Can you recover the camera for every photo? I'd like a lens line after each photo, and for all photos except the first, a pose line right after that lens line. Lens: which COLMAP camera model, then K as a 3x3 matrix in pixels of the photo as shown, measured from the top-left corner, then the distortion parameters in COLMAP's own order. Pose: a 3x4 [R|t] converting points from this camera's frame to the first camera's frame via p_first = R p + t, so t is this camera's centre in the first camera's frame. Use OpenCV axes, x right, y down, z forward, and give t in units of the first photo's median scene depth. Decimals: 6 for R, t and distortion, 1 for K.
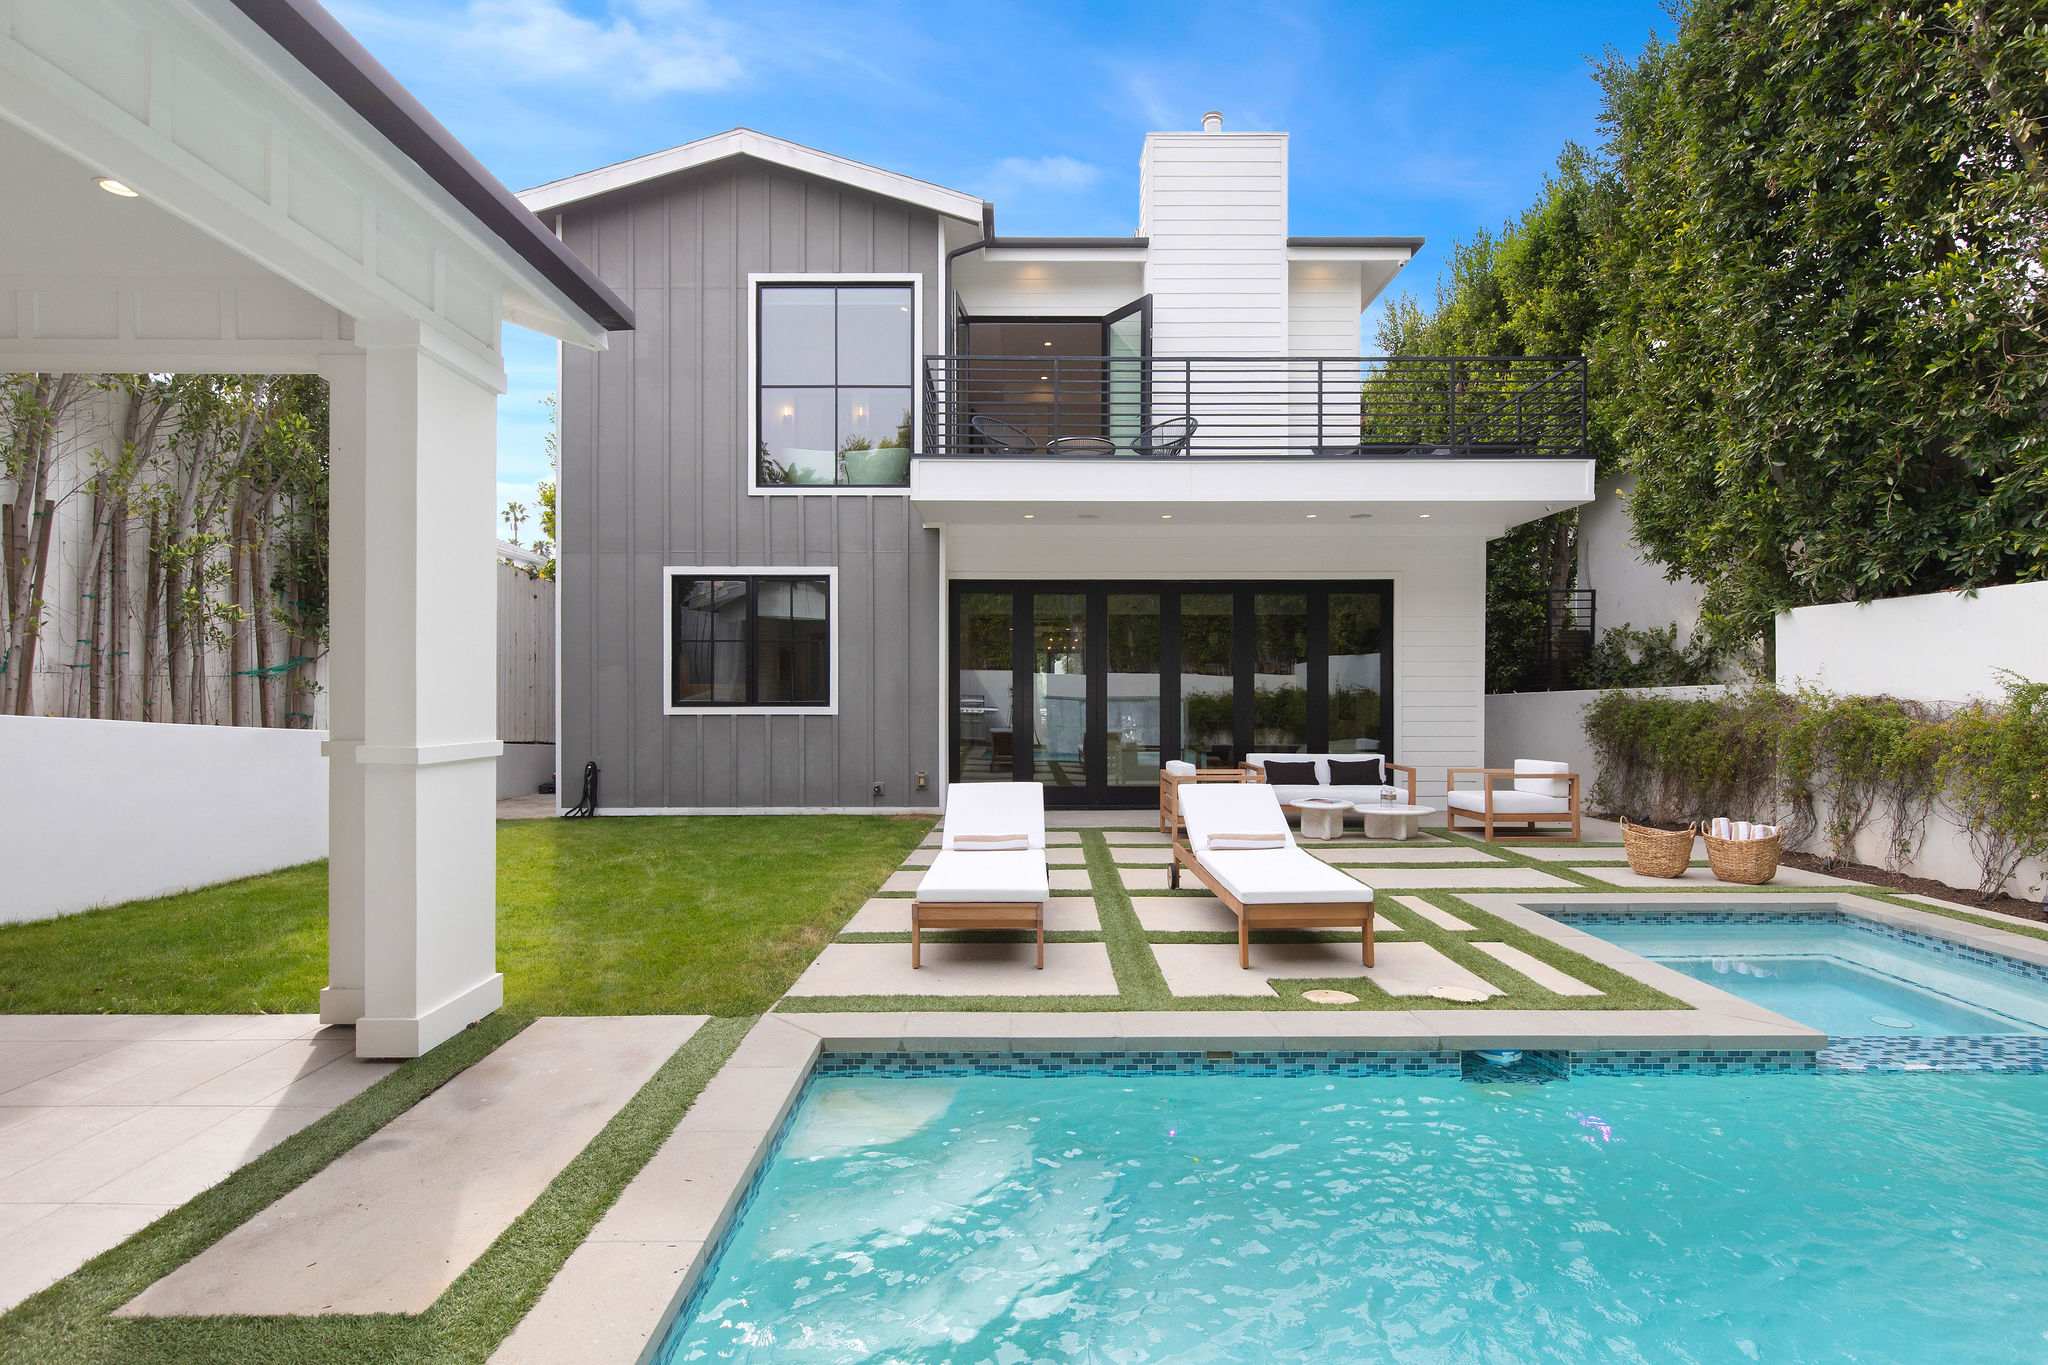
lens RADIAL K [[992.4, 0, 1017.3], [0, 992.4, 692.0], [0, 0, 1]] dist [0.001054, 0.000196]
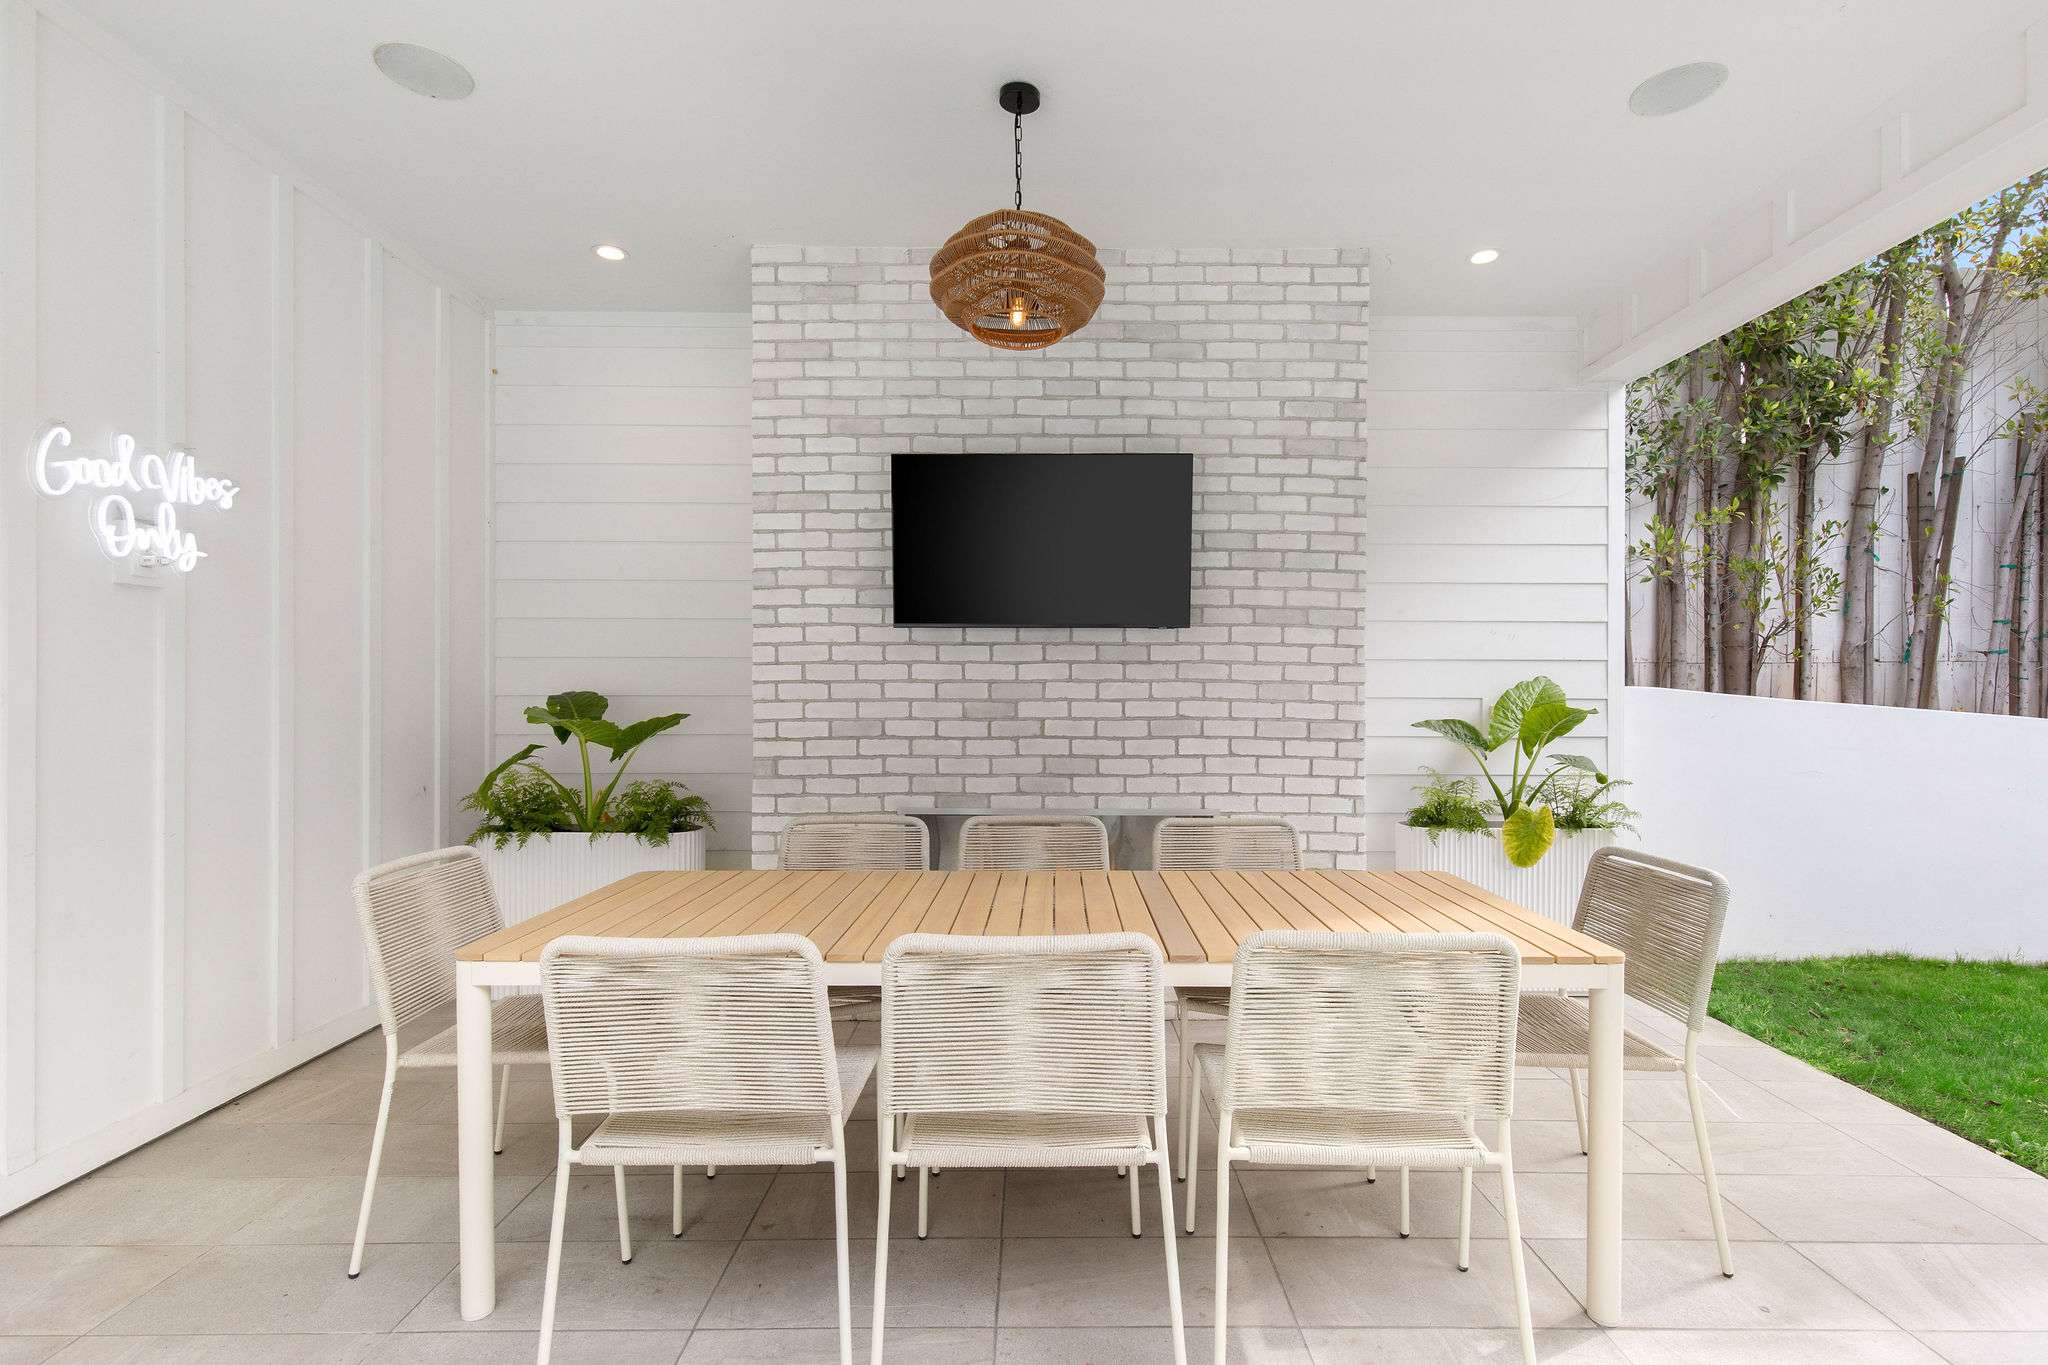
lens RADIAL K [[935.6, 0, 1045.5], [0, 935.6, 694.2], [0, 0, 1]] dist [0.003709, 0.000627]
pose [[0.008189, 0.005177, -0.999953, -0.163367], [-0.003854, 0.999979, 0.005146, 0.007568], [0.999959, 0.003812, 0.008209, 0.197091]]
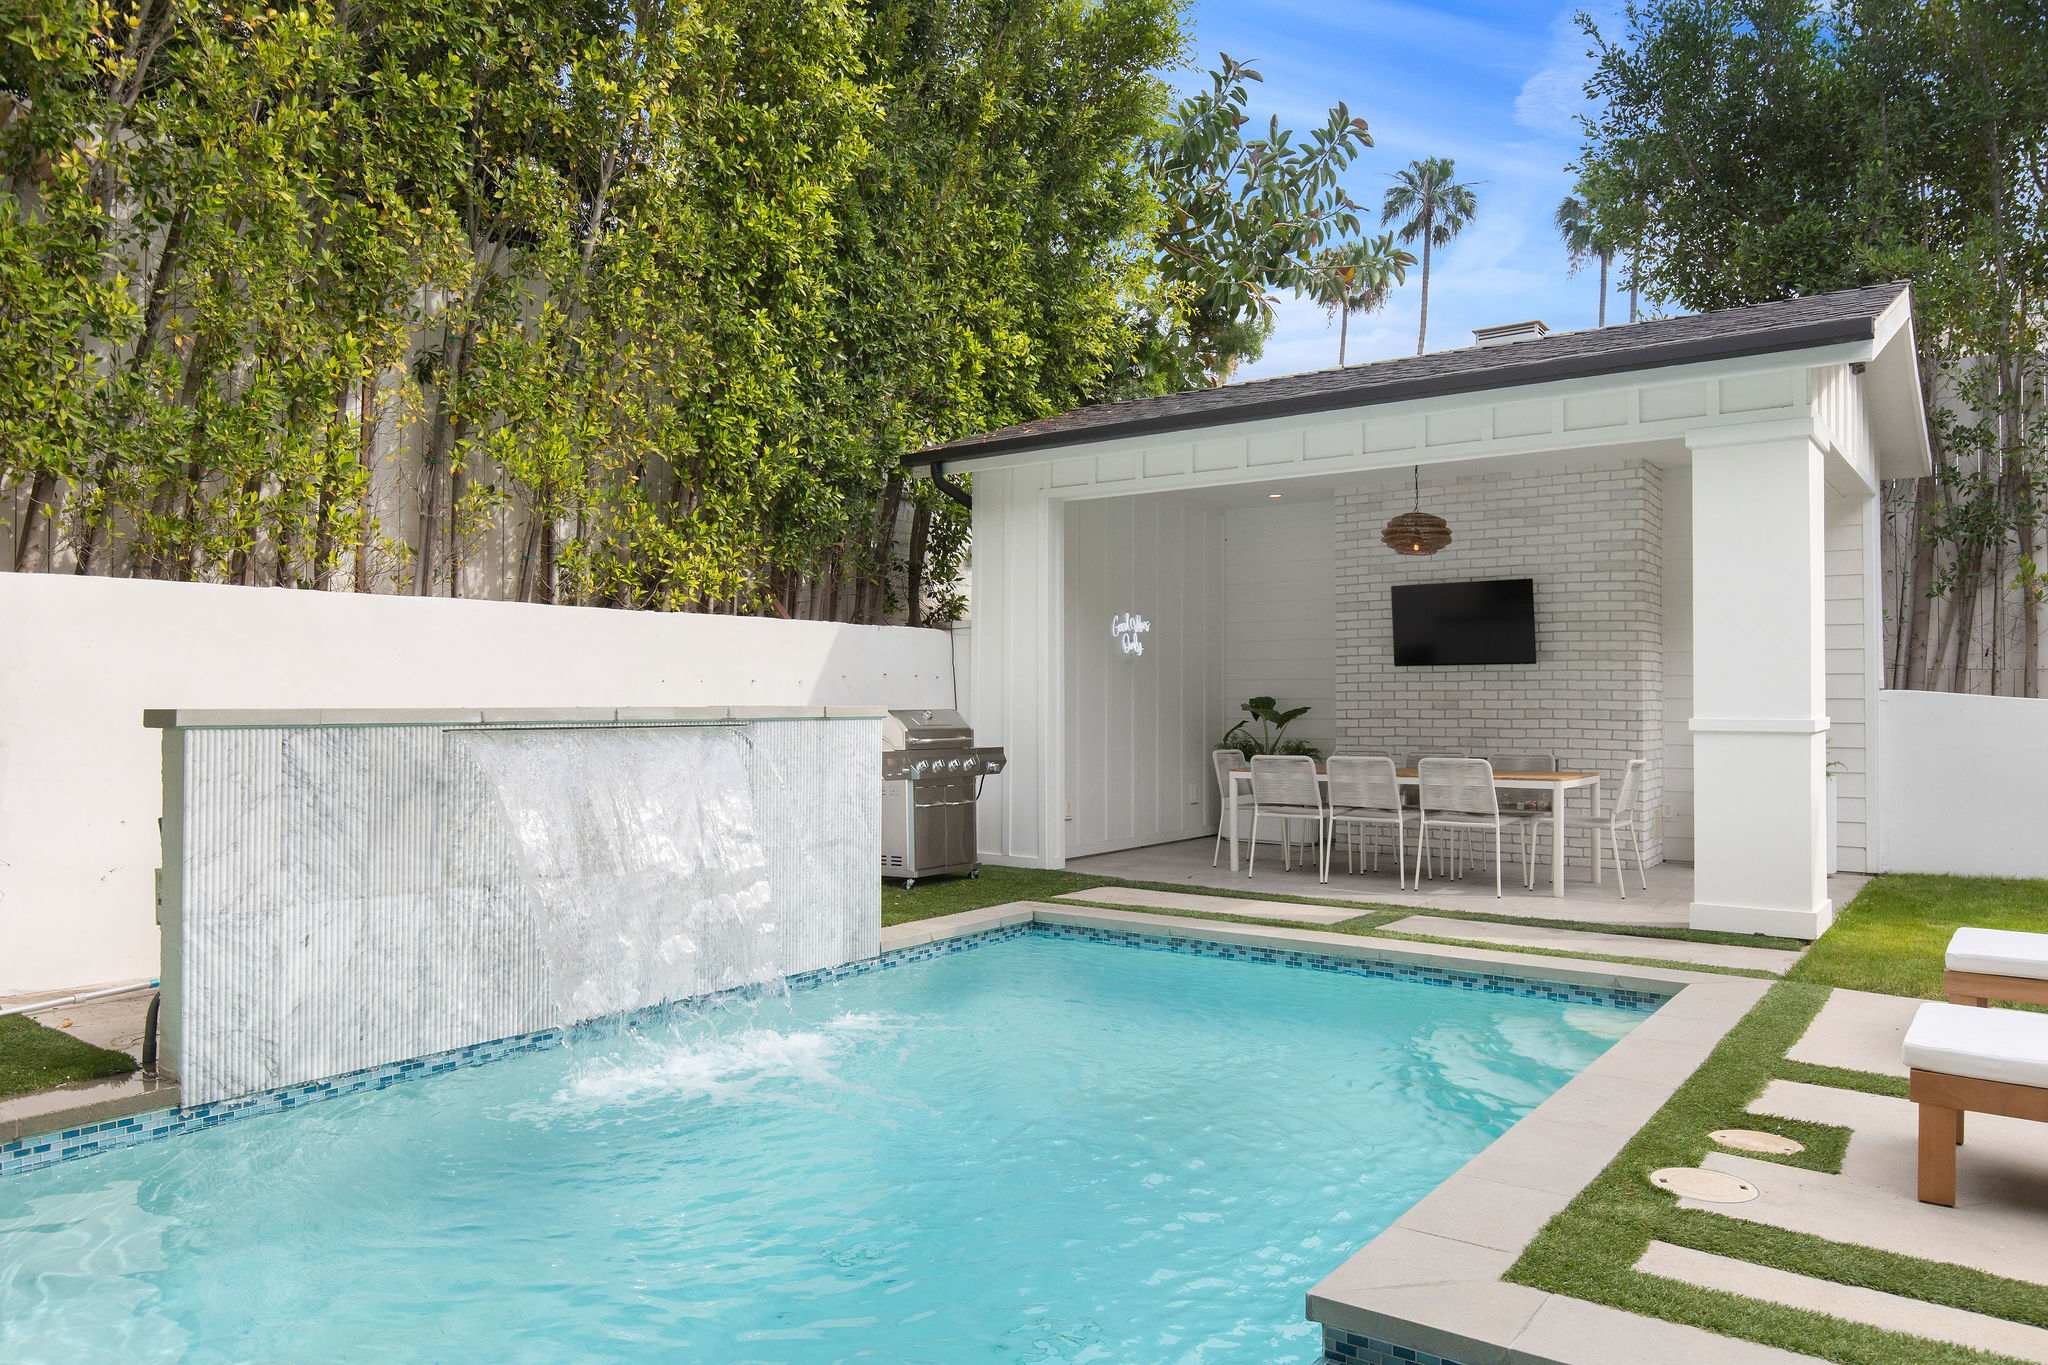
lens RADIAL K [[1362.0, 0, 1024.0], [0, 1362.0, 682.5], [0, 0, 1]] dist [0.000307, 0.000094]
pose [[-0.598300, -0.010875, -0.801199, 0.758883], [-0.000932, 0.999917, -0.012876, 0.013802], [0.801272, -0.006957, -0.598260, 0.671802]]
